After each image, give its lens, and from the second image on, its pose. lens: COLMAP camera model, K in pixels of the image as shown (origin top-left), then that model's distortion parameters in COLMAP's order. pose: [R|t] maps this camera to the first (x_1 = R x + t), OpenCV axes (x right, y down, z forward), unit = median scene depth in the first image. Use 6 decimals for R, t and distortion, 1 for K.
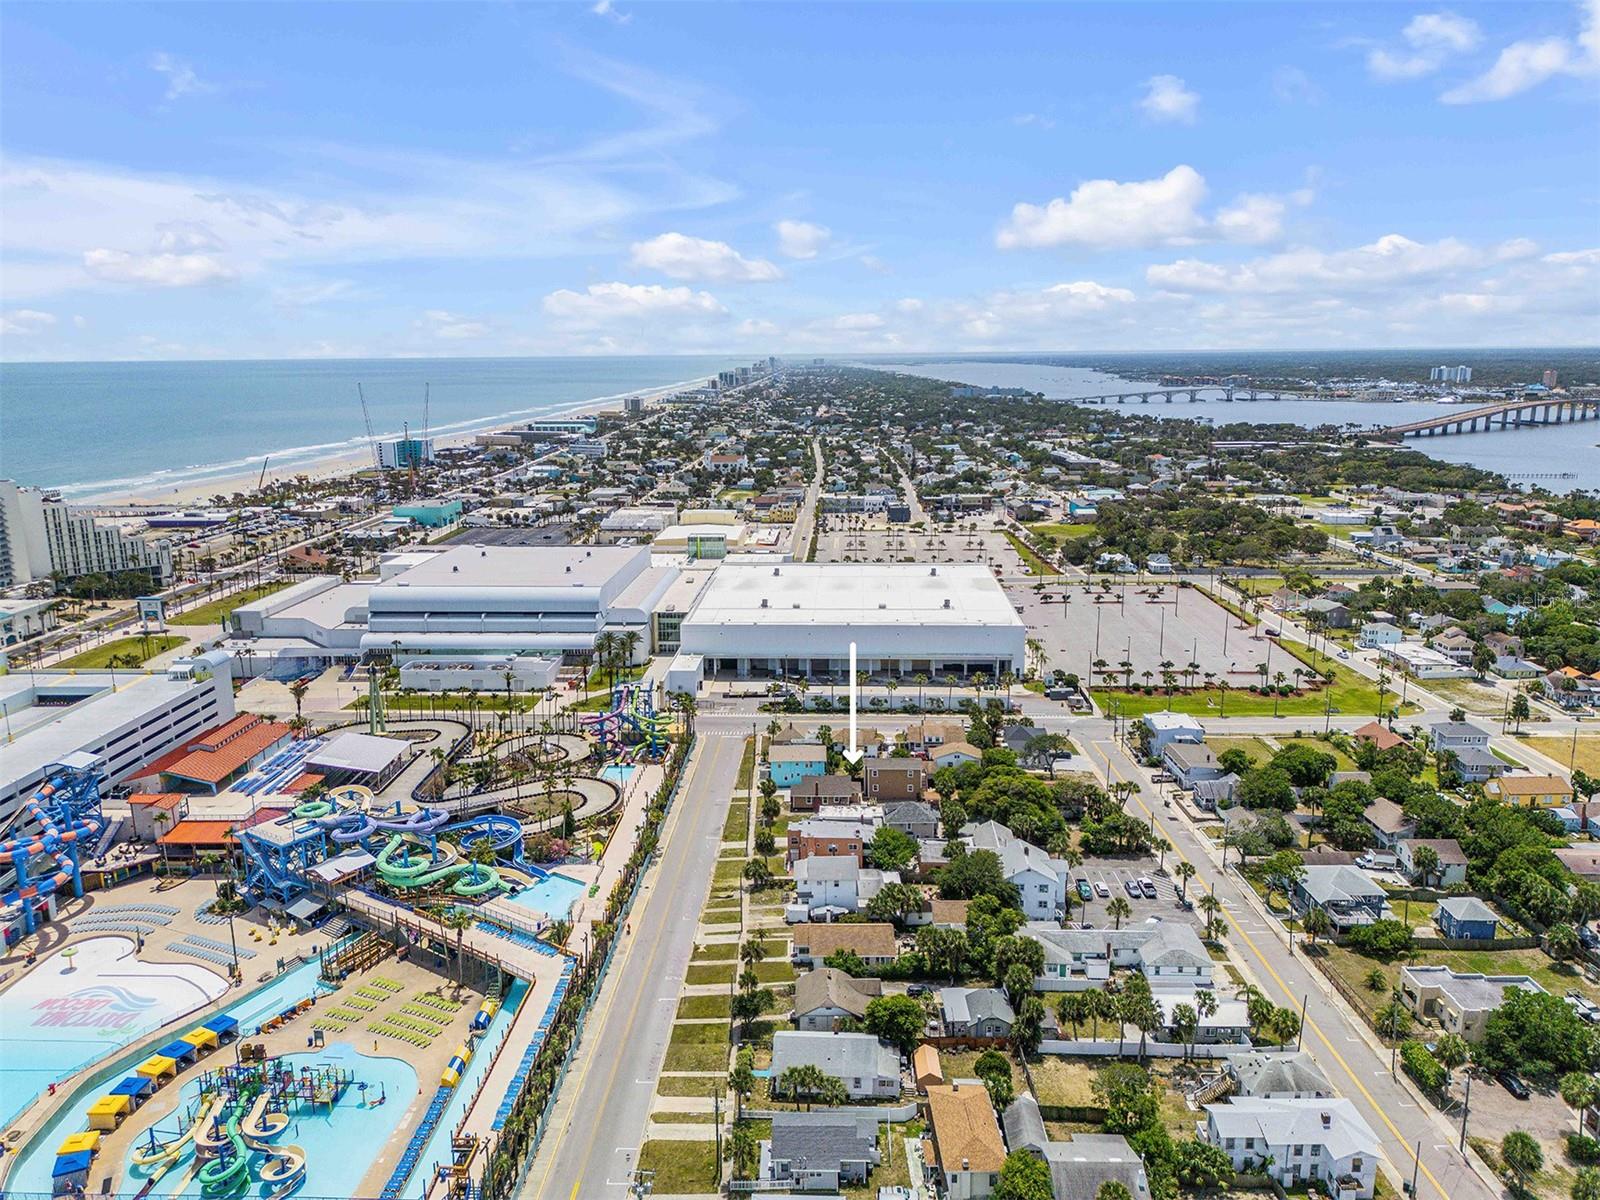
lens RADIAL K [[1140.6, 0, 796.7], [0, 1140.6, 604.4], [0, 0, 1]] dist [0.073371, -0.079204]
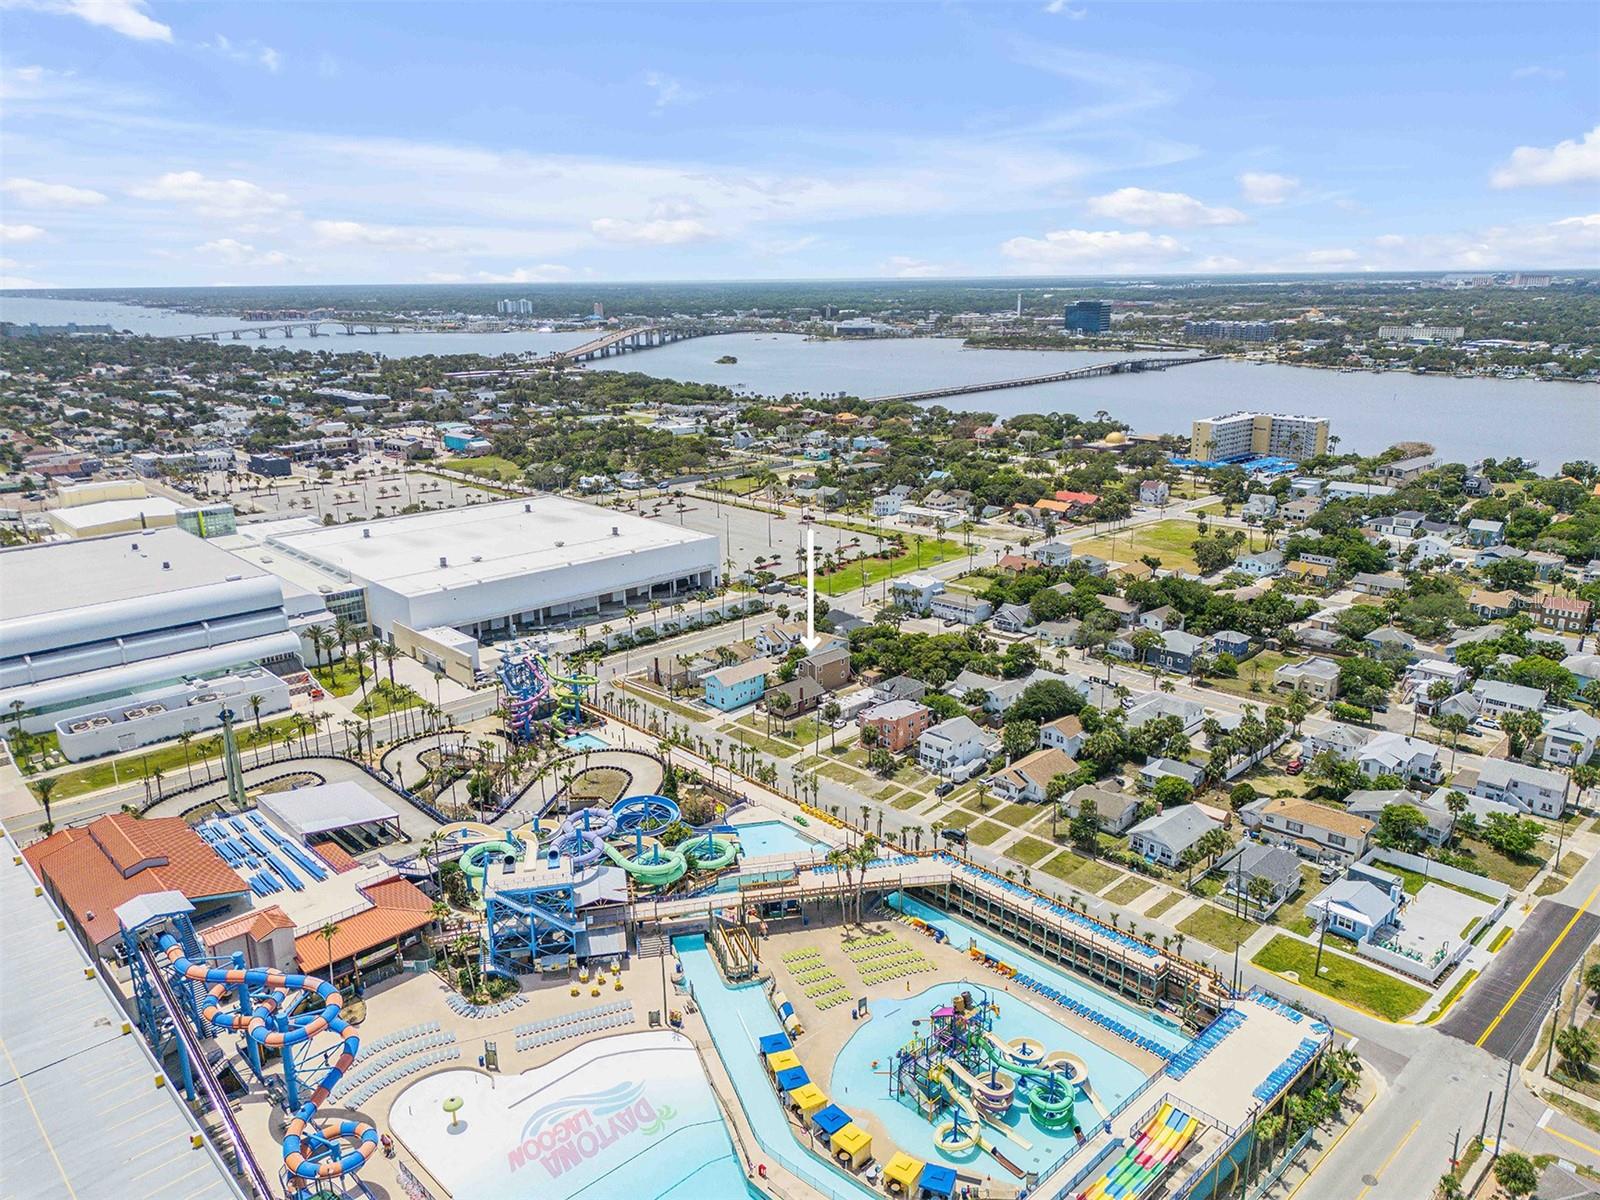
lens RADIAL K [[1157.1, 0, 805.6], [0, 1157.1, 553.2], [0, 0, 1]] dist [0.066549, -0.001343]
pose [[0.684486, -0.164671, 0.710185, -0.566750], [0.158117, 0.984500, 0.075882, -0.038240], [-0.711673, 0.060352, 0.699914, 0.177303]]
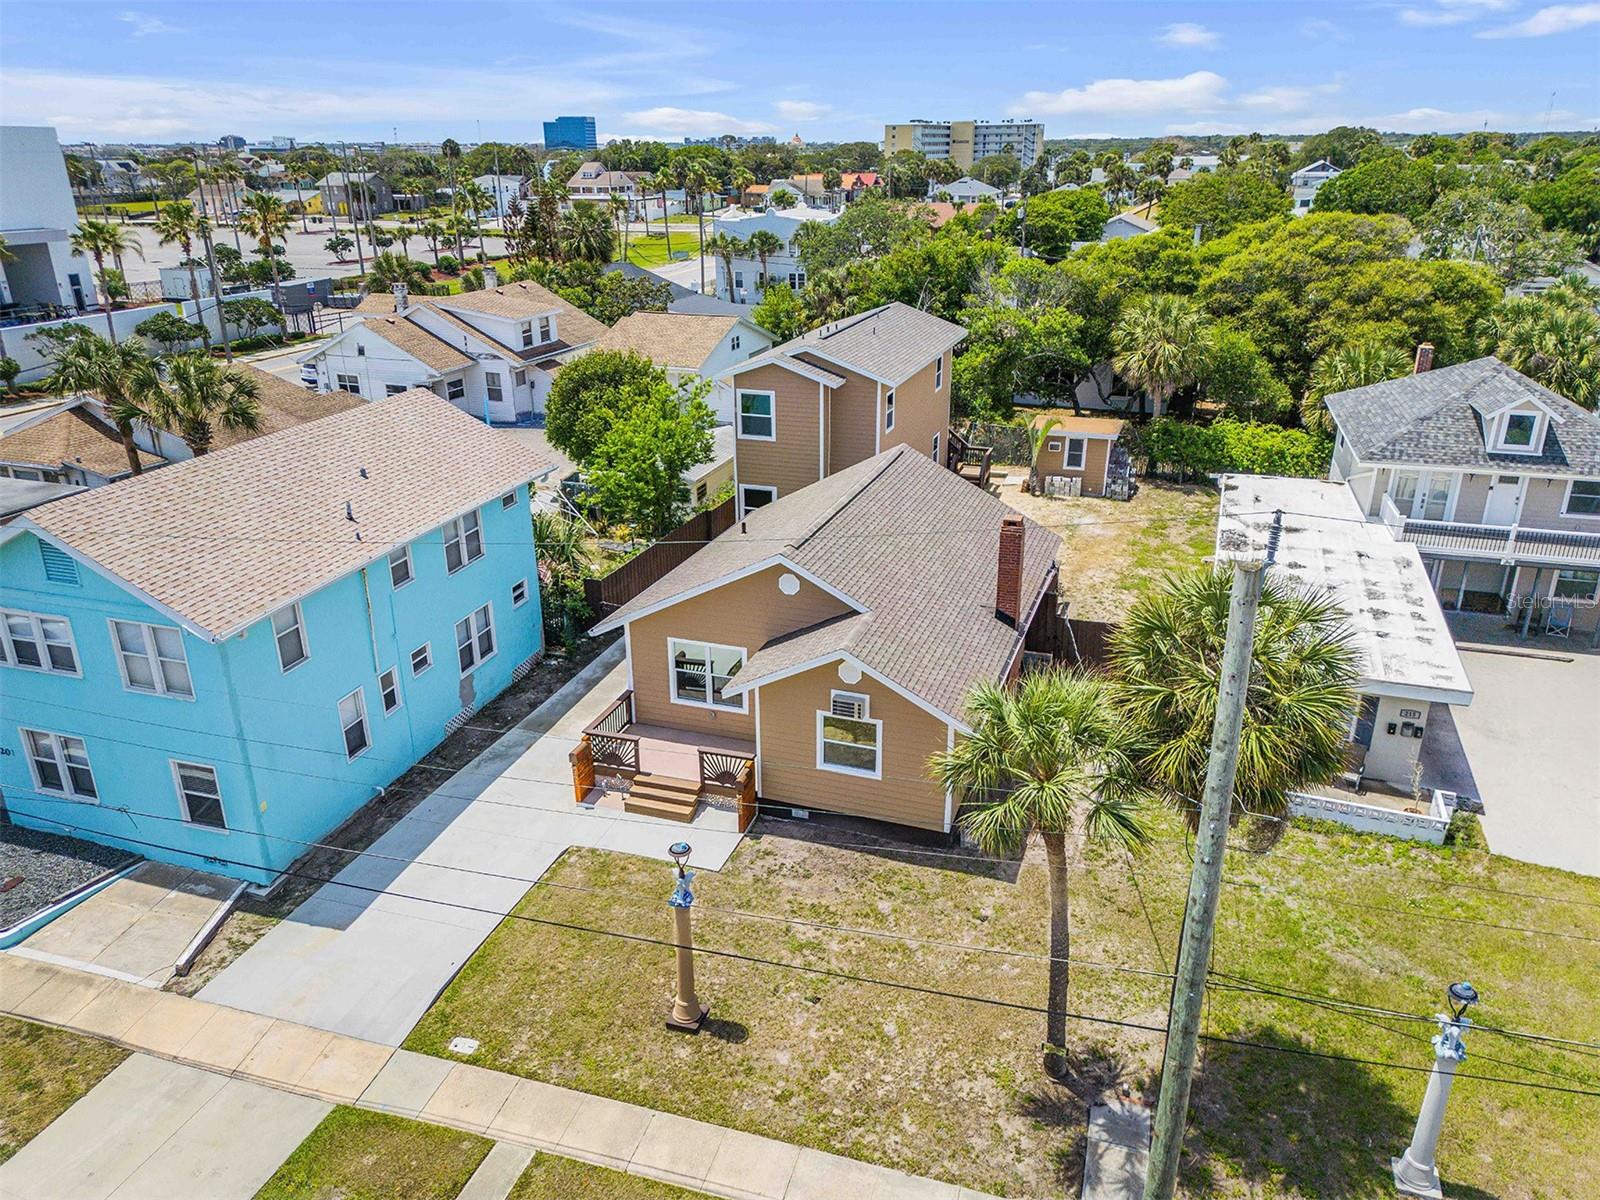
lens RADIAL K [[1140.6, 0, 796.7], [0, 1140.6, 604.4], [0, 0, 1]] dist [0.073371, -0.079204]
pose [[0.294423, -0.354022, 0.887684, -0.072084], [0.215222, 0.929557, 0.299338, 0.097903], [-0.931126, 0.102917, 0.349876, 0.760051]]
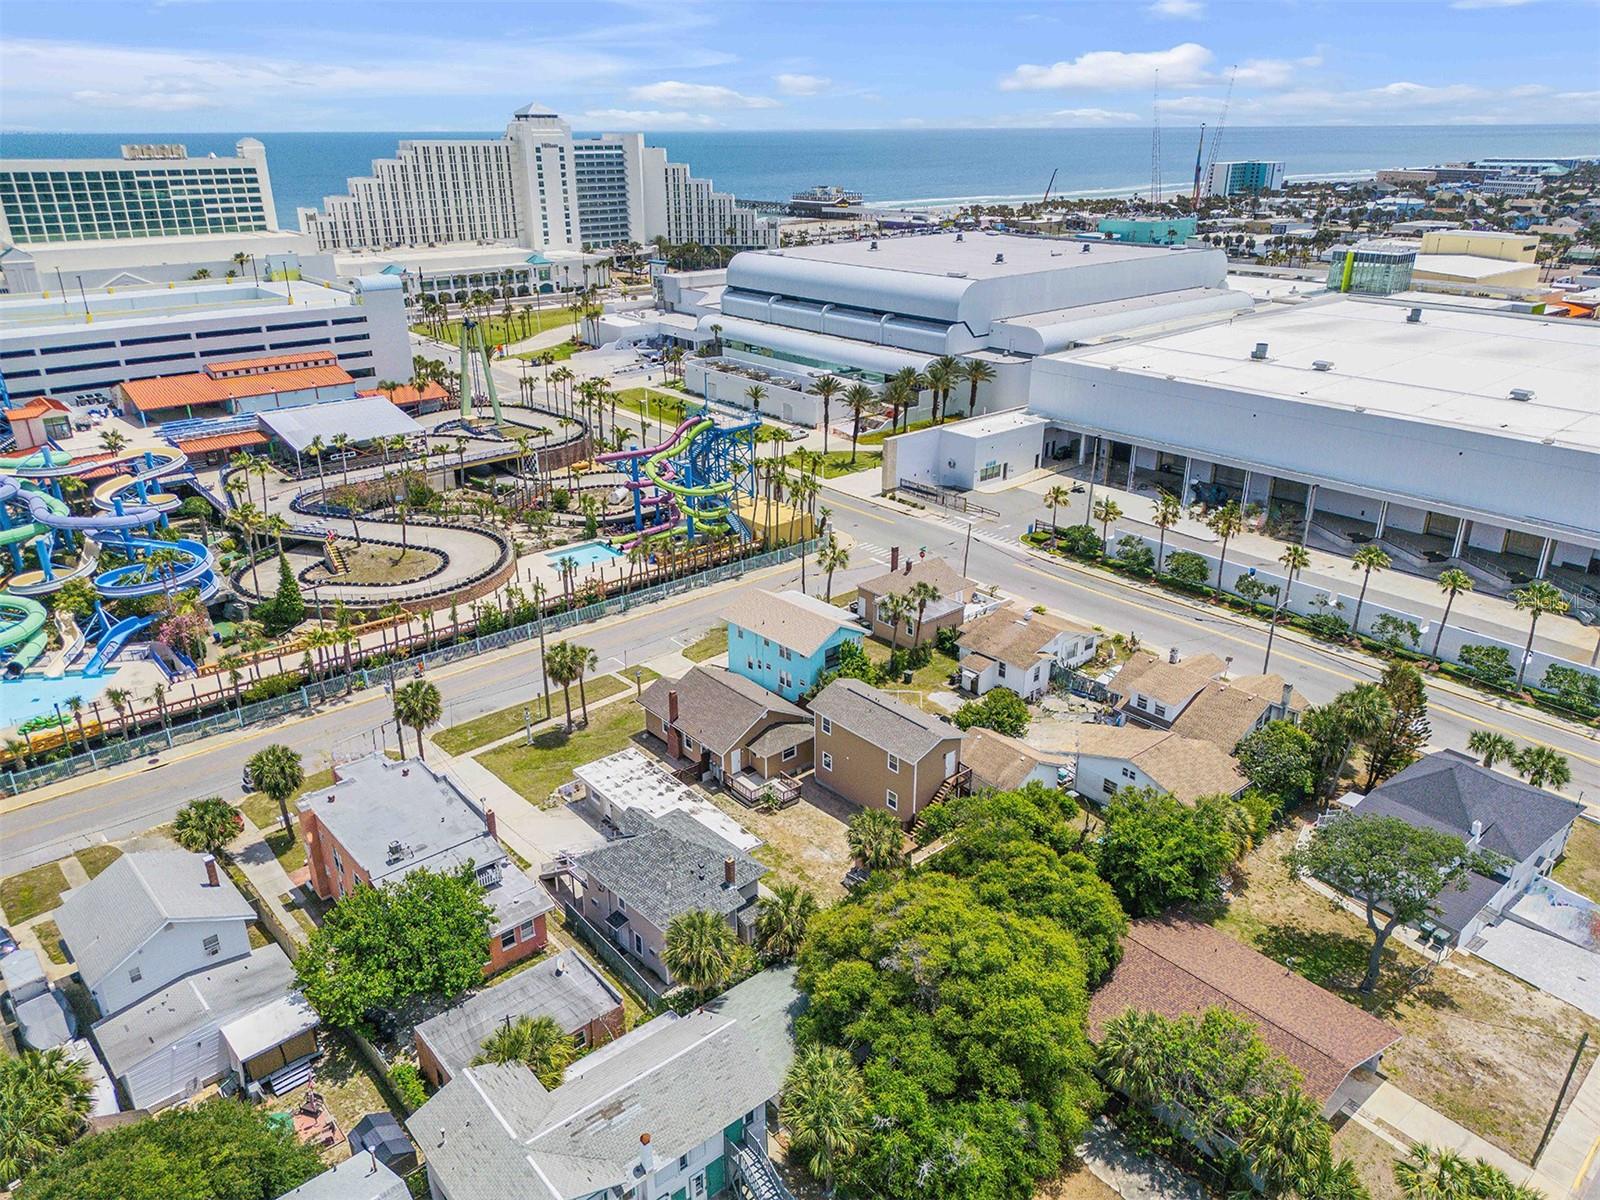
lens RADIAL K [[1140.6, 0, 796.7], [0, 1140.6, 604.4], [0, 0, 1]] dist [0.073371, -0.079204]
pose [[0.690785, 0.289391, -0.662623, 0.233286], [-0.165209, 0.955343, 0.245002, 0.016026], [0.703934, -0.059772, 0.707746, 0.573007]]
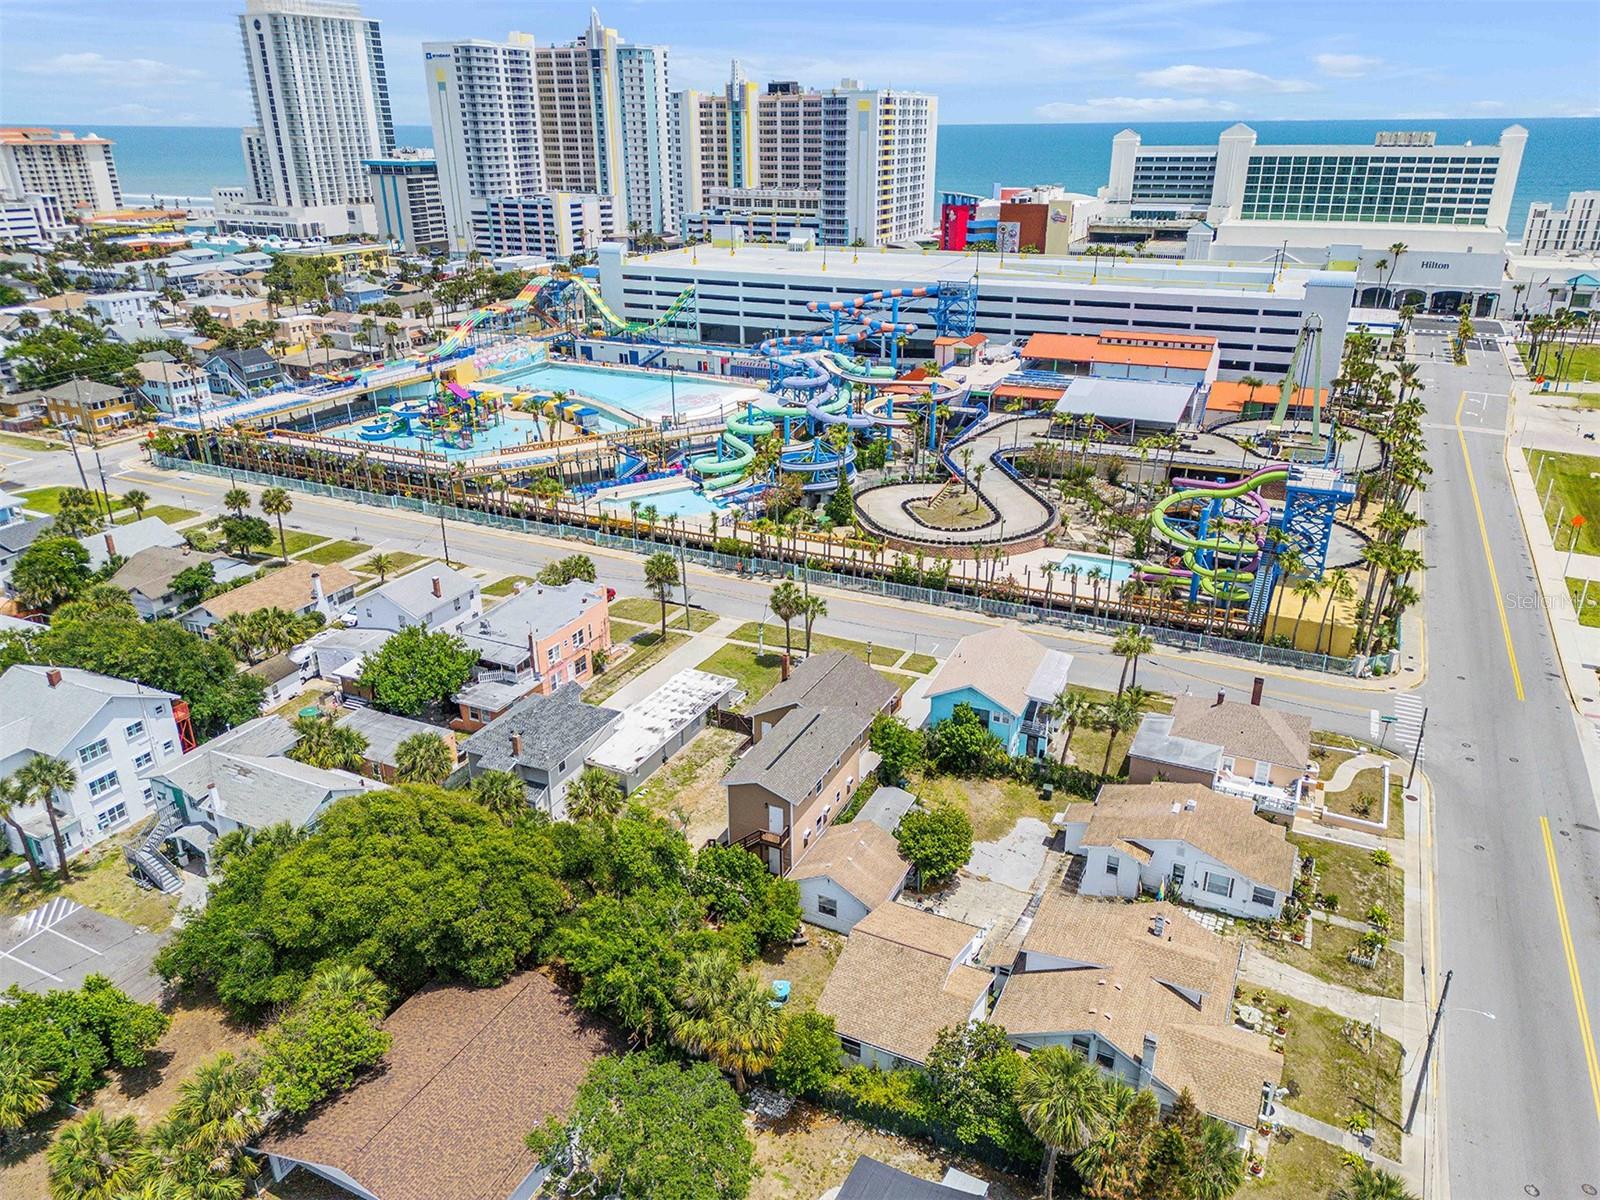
lens RADIAL K [[1140.6, 0, 796.7], [0, 1140.6, 604.4], [0, 0, 1]] dist [0.073371, -0.079204]
pose [[-0.393844, 0.373431, -0.839903, 0.282742], [-0.188269, 0.861609, 0.471364, -0.049018], [0.899690, 0.343771, -0.269034, 0.856805]]
